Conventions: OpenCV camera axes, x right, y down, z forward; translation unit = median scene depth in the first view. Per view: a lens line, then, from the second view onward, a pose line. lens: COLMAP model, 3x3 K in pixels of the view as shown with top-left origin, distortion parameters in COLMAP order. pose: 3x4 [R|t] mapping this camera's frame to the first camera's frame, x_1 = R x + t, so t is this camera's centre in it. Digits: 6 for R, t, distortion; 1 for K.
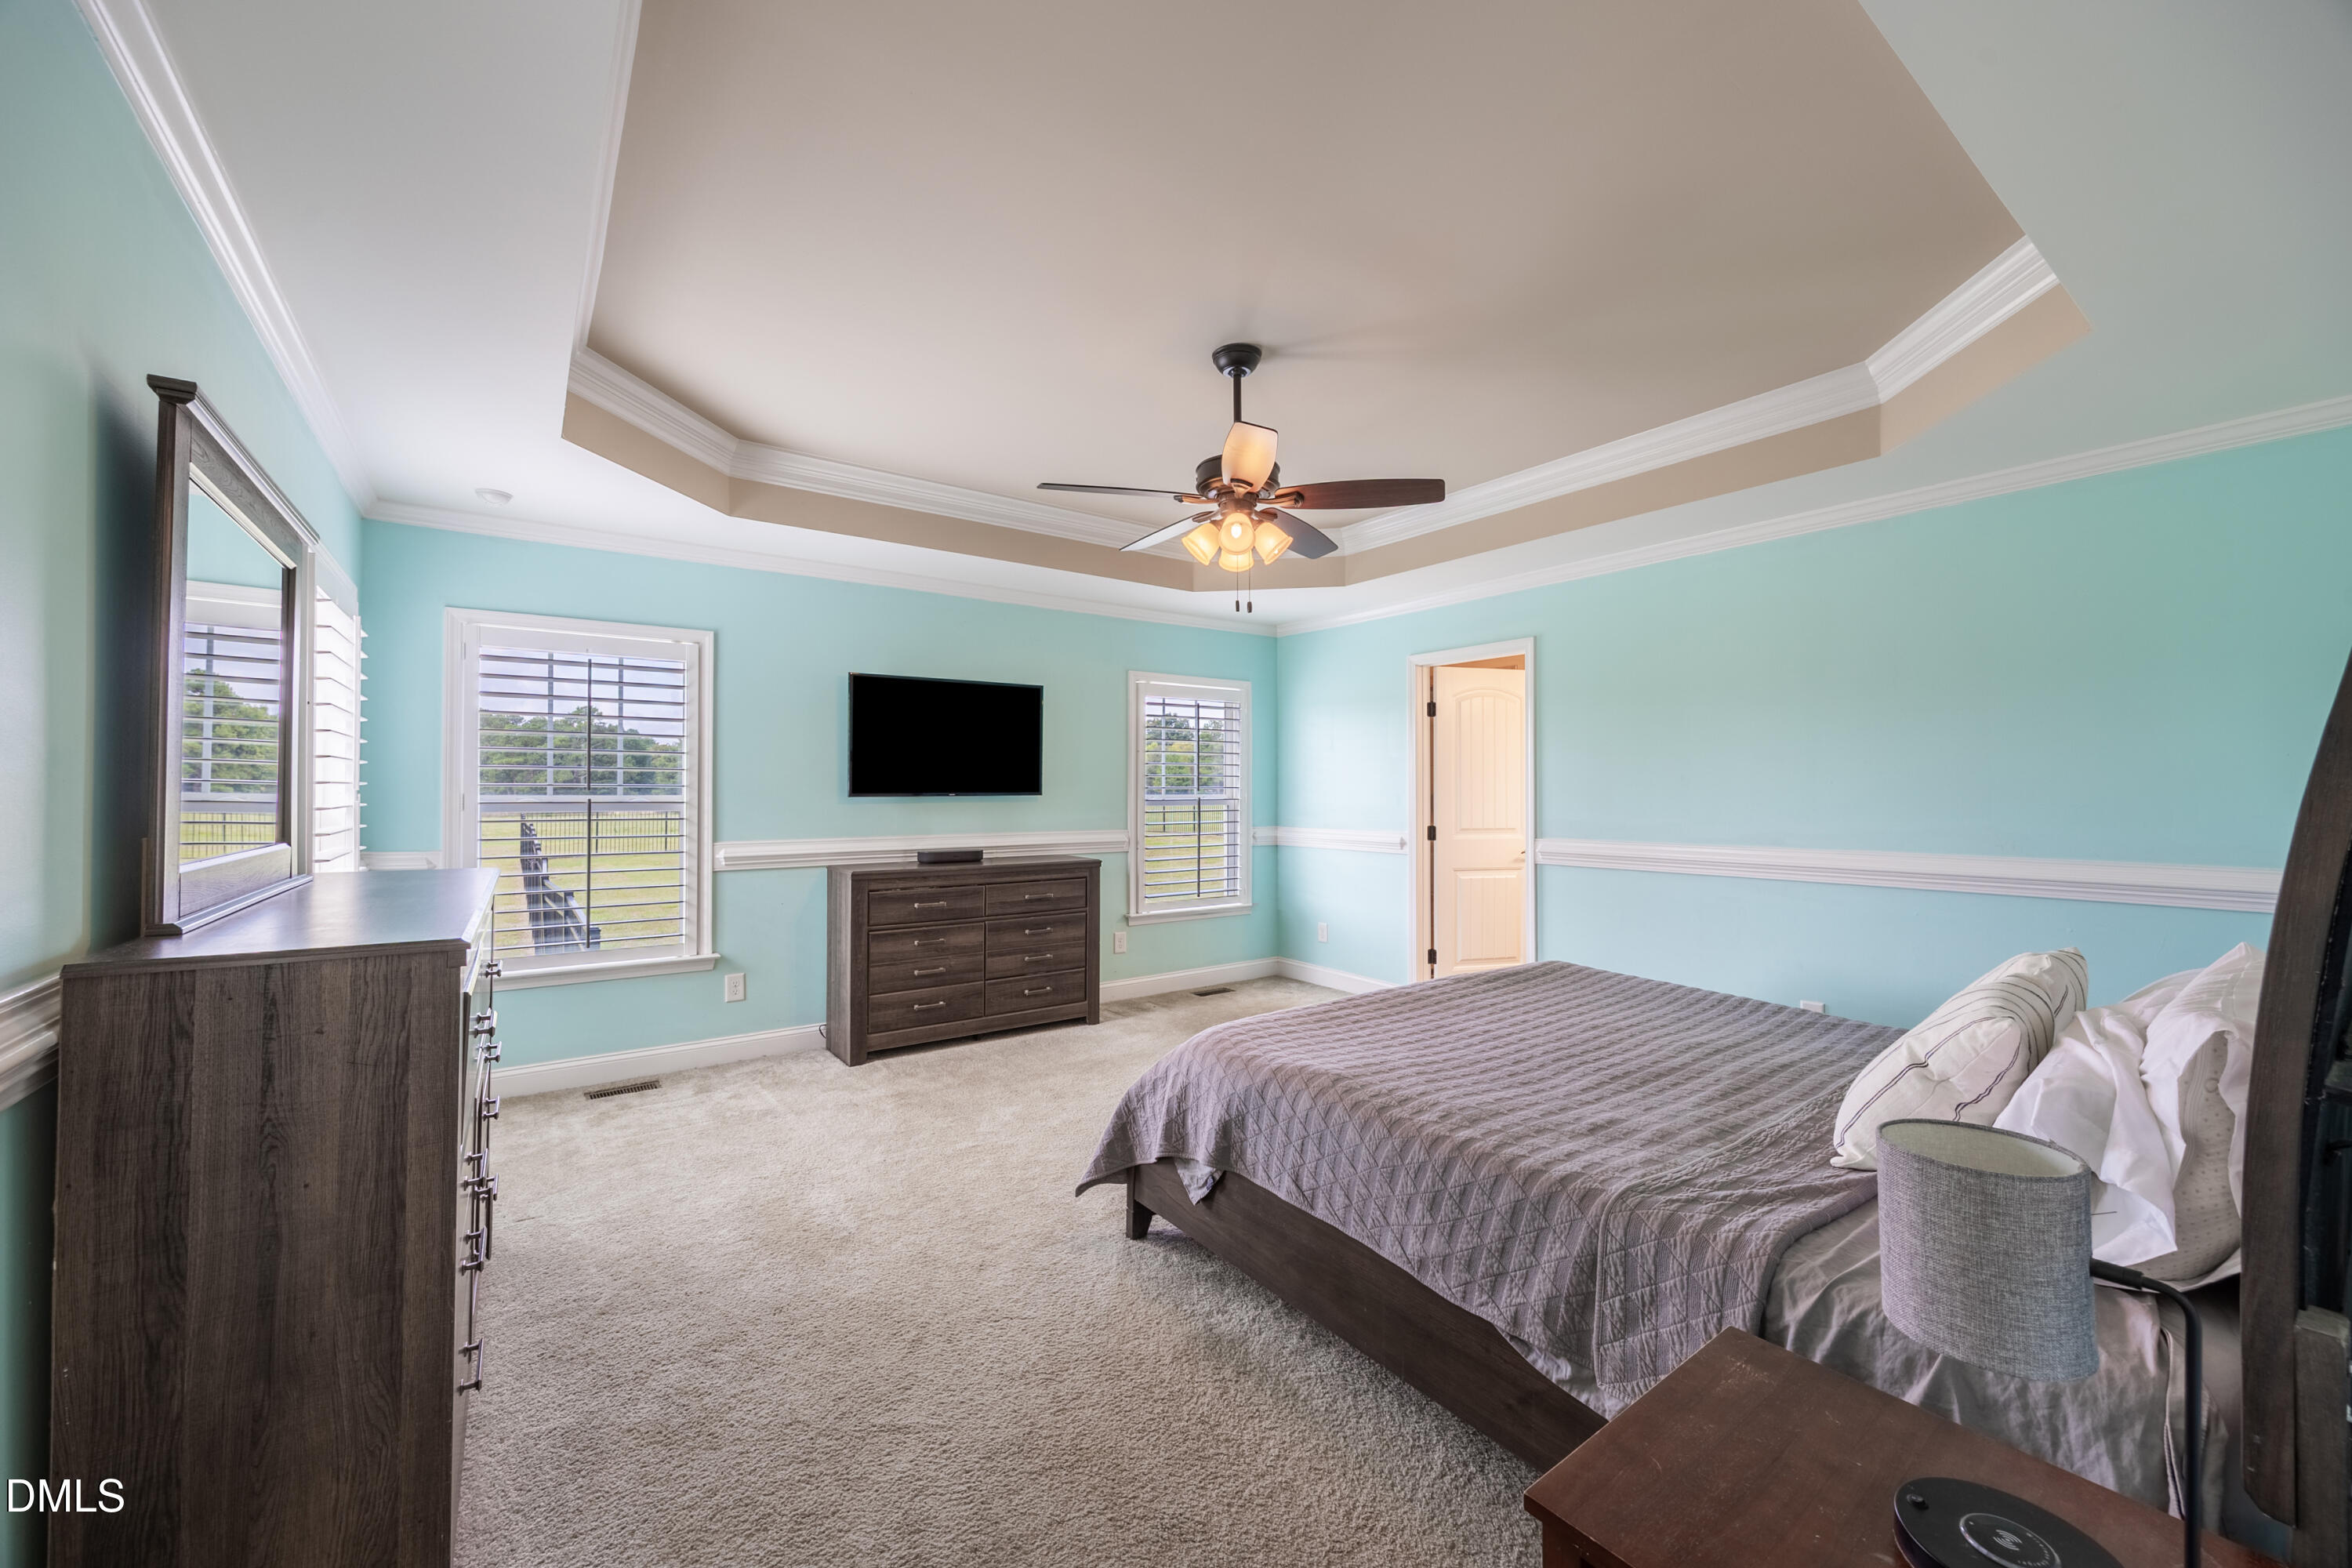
lens RADIAL K [[909.2, 0, 1167.8], [0, 909.2, 795.6], [0, 0, 1]] dist [0.000042, 0.000235]
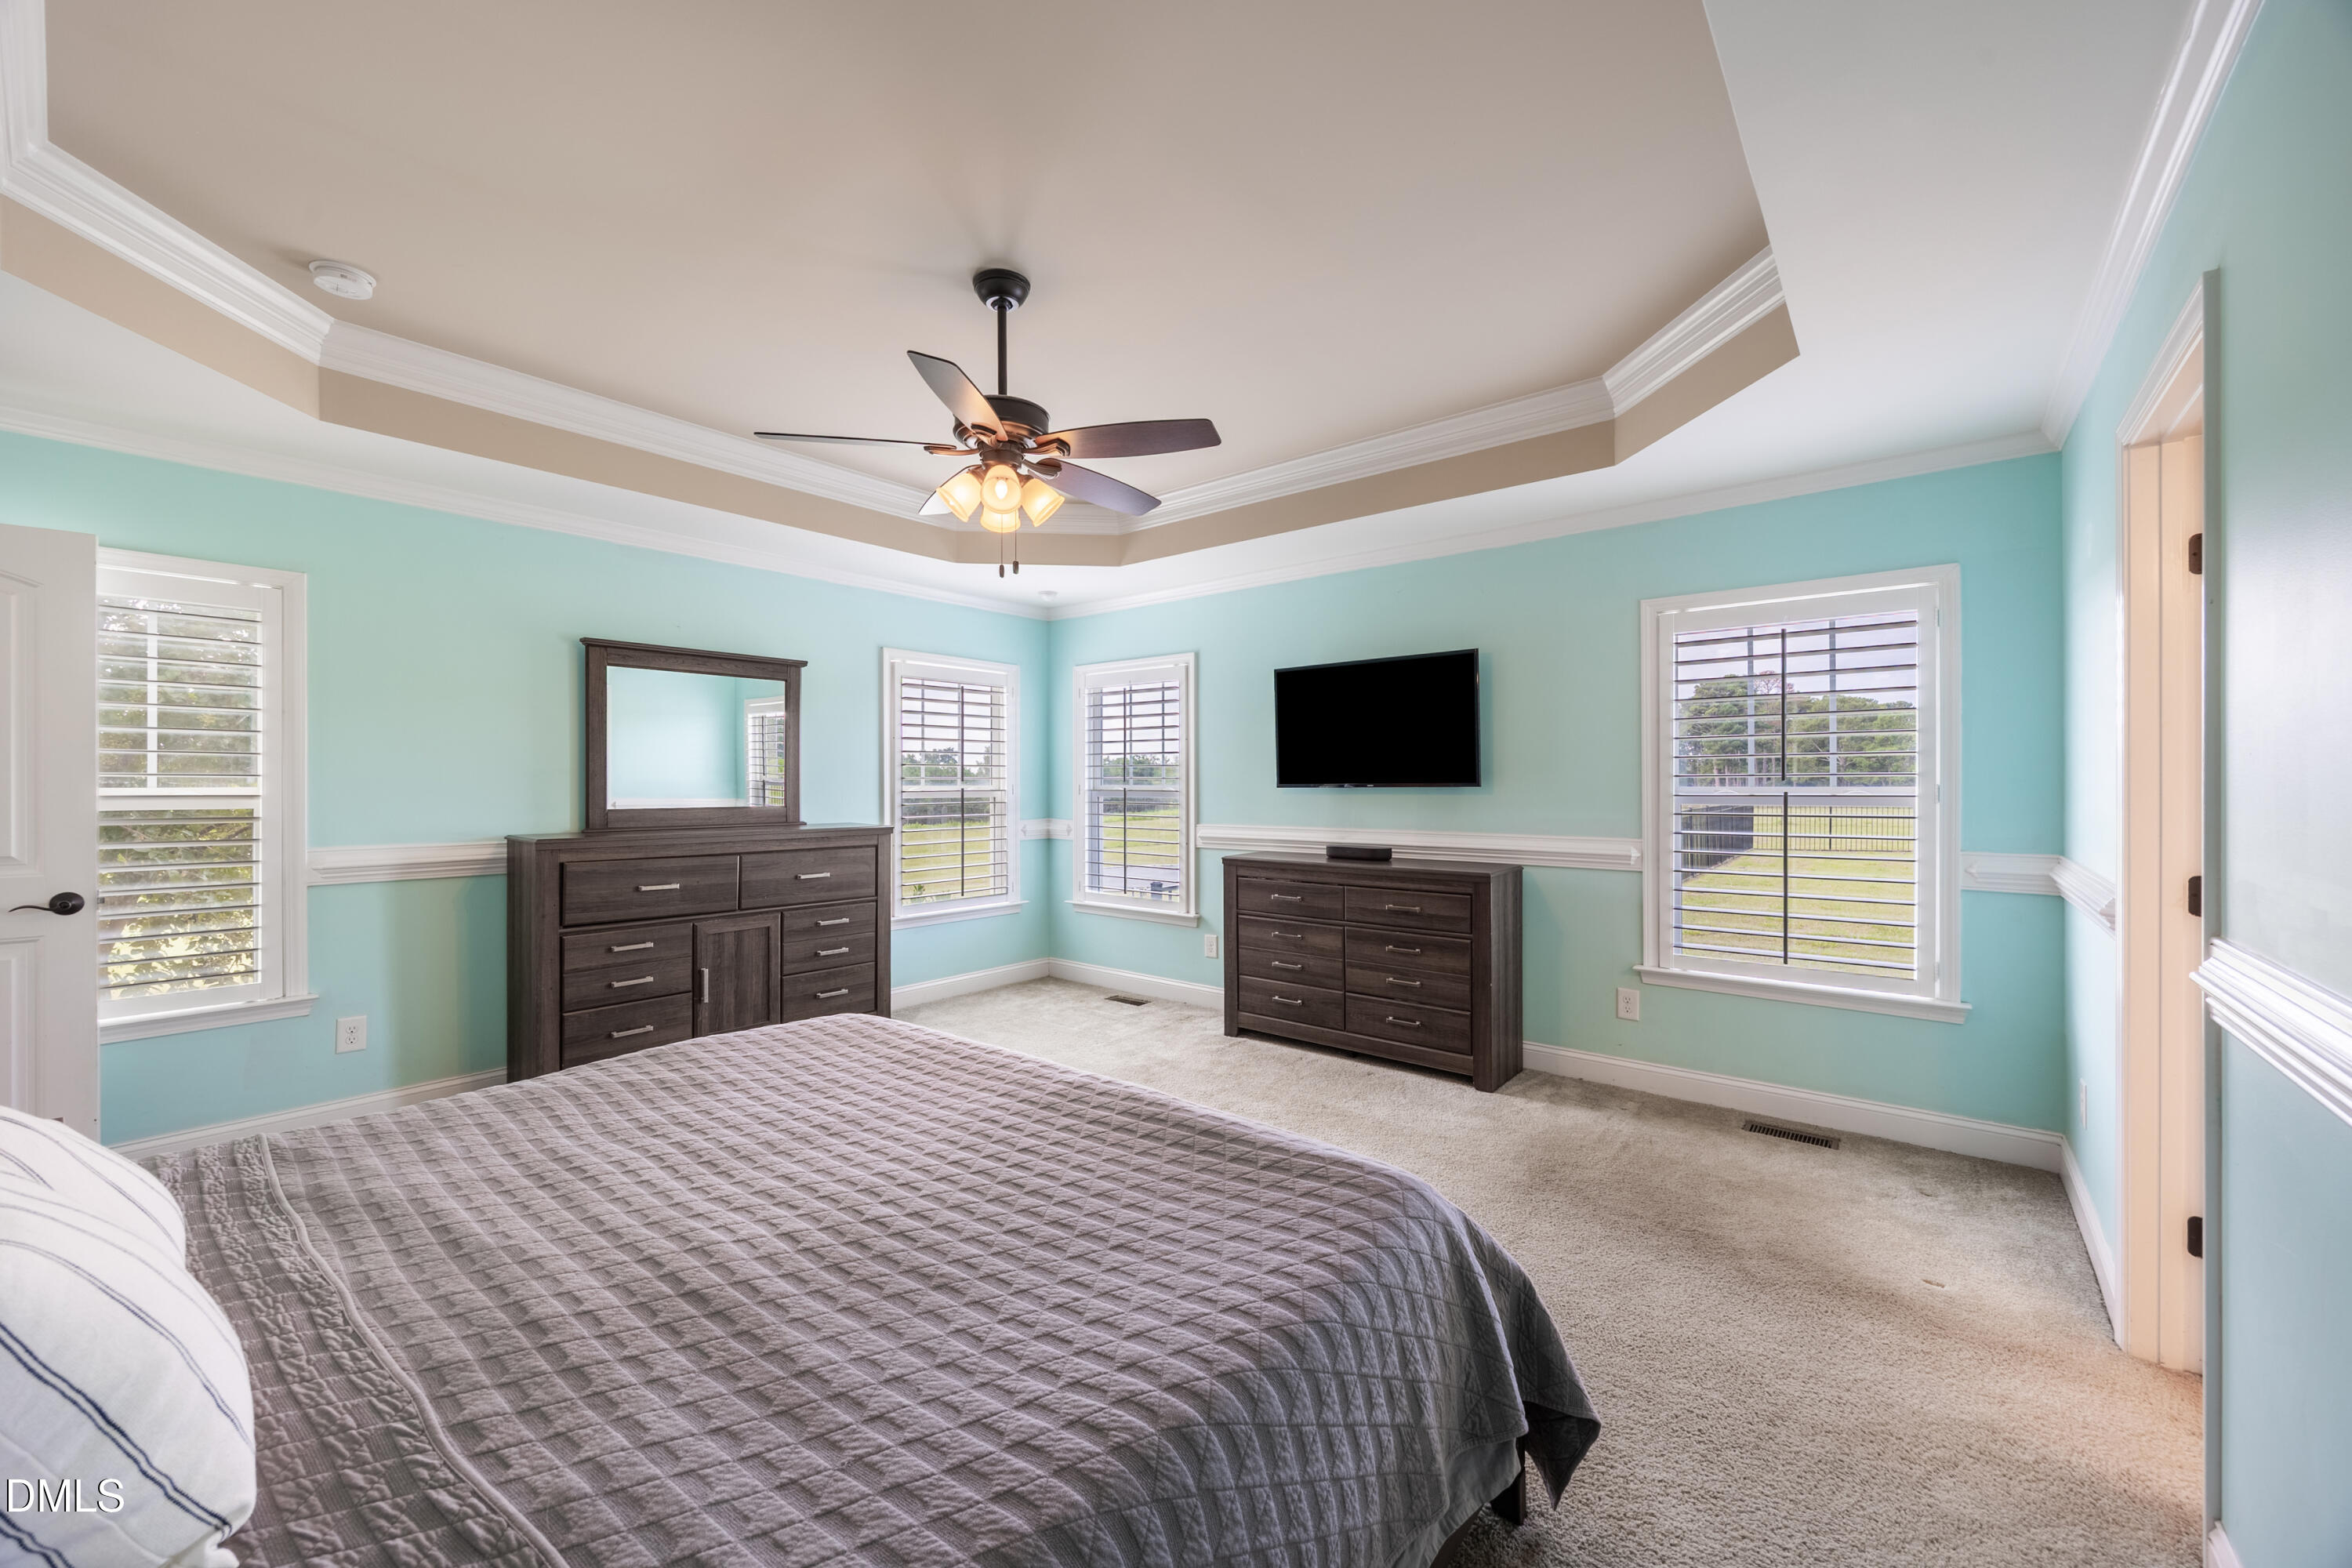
lens RADIAL K [[909.2, 0, 1167.8], [0, 909.2, 795.6], [0, 0, 1]] dist [0.000042, 0.000235]
pose [[0.259865, 0.011900, -0.965572, 0.630846], [-0.002888, 0.999929, 0.011546, -0.001189], [0.965641, -0.000212, 0.259881, 0.602813]]
